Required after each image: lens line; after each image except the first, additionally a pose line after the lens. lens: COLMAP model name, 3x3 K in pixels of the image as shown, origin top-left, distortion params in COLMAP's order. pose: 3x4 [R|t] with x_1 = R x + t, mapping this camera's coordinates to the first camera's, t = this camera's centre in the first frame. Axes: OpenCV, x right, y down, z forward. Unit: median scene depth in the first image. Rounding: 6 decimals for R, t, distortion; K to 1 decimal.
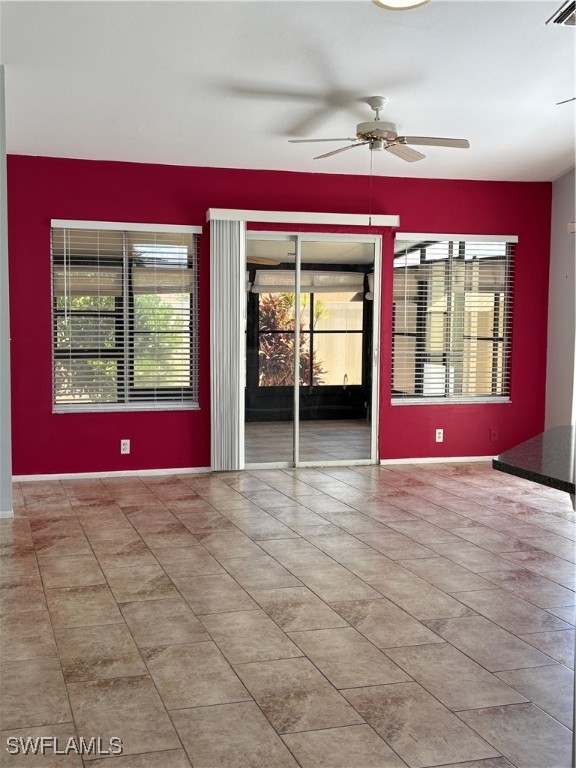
lens RADIAL K [[931.7, 0, 289.5], [0, 931.7, 389.2], [0, 0, 1]] dist [0.070643, 0.000000]
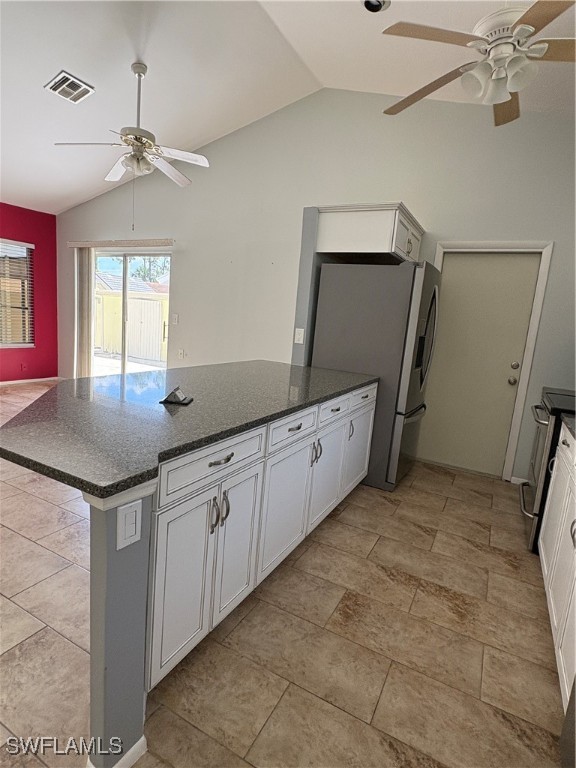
lens RADIAL K [[409.5, 0, 288.4], [0, 409.5, 378.8], [0, 0, 1]] dist [-0.000398, 0.002500]
pose [[0.713816, -0.056292, 0.698067, 0.056799], [-0.017351, 0.995037, 0.097983, -0.010246], [-0.700118, -0.082054, 0.709297, 0.195844]]
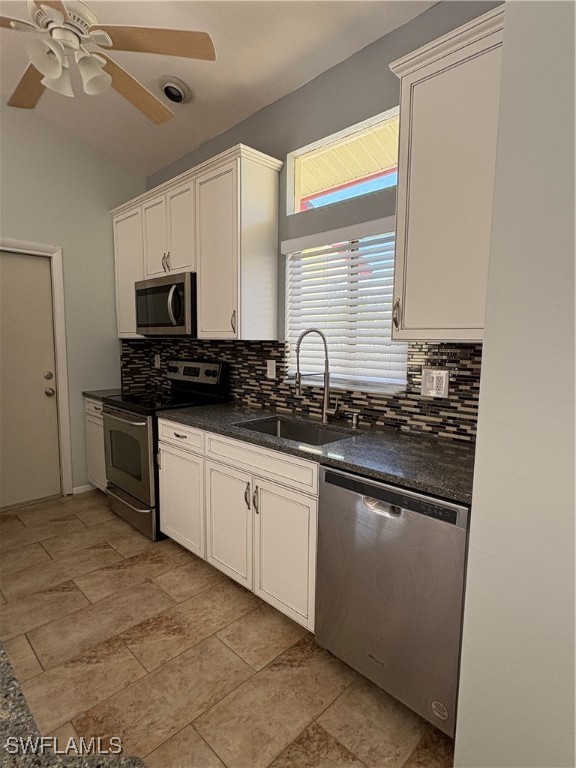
lens RADIAL K [[409.5, 0, 285.2], [0, 409.5, 382.1], [0, 0, 1]] dist [-0.000398, 0.002500]
pose [[-0.458324, -0.105401, 0.882514, 0.062967], [0.061129, 0.986854, 0.149609, -0.027931], [-0.886681, 0.122517, -0.445855, 0.321977]]
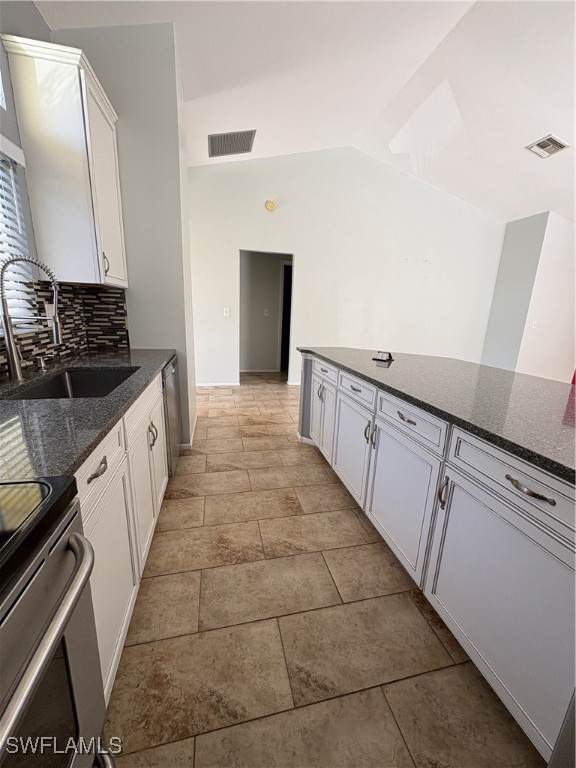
lens RADIAL K [[307.0, 0, 293.2], [0, 307.0, 384.9], [0, 0, 1]] dist [-0.000768, -0.000073]
pose [[-0.066109, 0.228136, -0.971382, 0.480602], [-0.120264, 0.964593, 0.234726, -0.010590], [0.990538, 0.132340, -0.036331, 0.330666]]
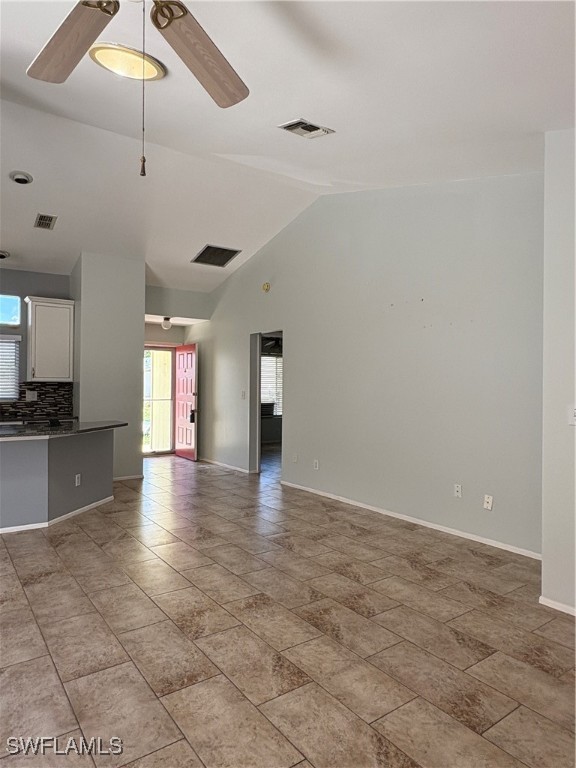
lens RADIAL K [[487.3, 0, 293.0], [0, 487.3, 387.7], [0, 0, 1]] dist [-0.002140, 0.002695]
pose [[-0.948465, -0.012812, -0.316623, 0.079031], [-0.040032, 0.996022, 0.079614, -0.086453], [0.314343, 0.088186, -0.945204, 1.098822]]
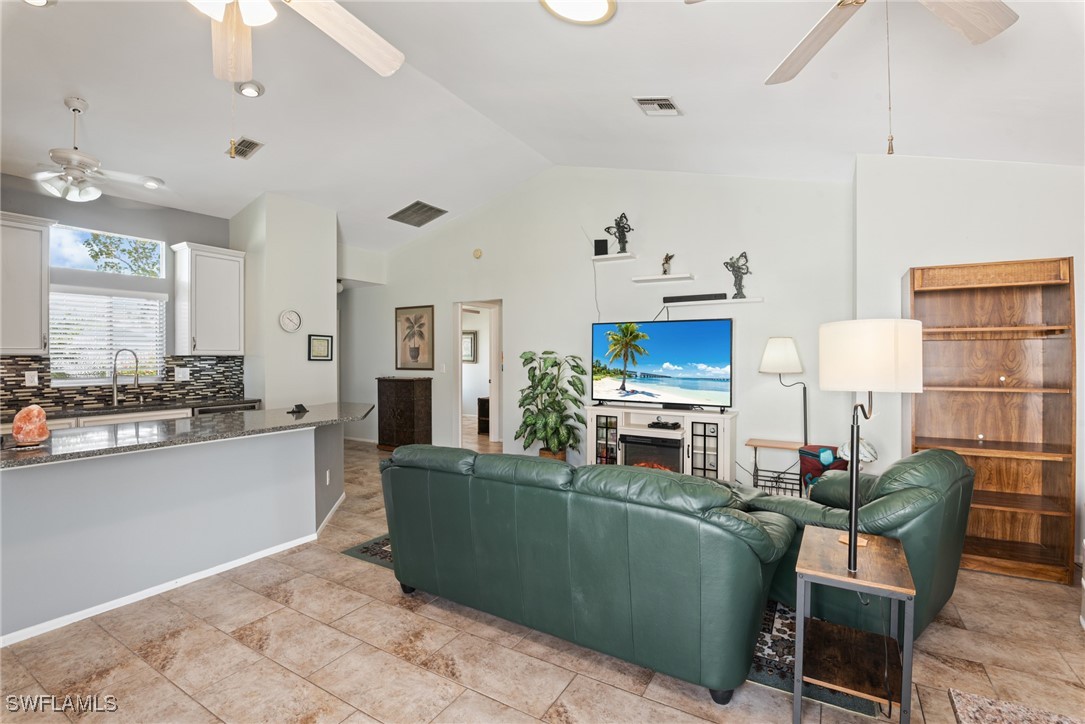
lens RADIAL K [[483.0, 0, 551.3], [0, 483.0, 366.2], [0, 0, 1]] dist [-0.026406, -0.002076]
pose [[-0.737303, 0.006805, -0.675528, 0.313948], [-0.059944, 0.995346, 0.075453, -0.073167], [0.672897, 0.096125, -0.733464, 0.937039]]
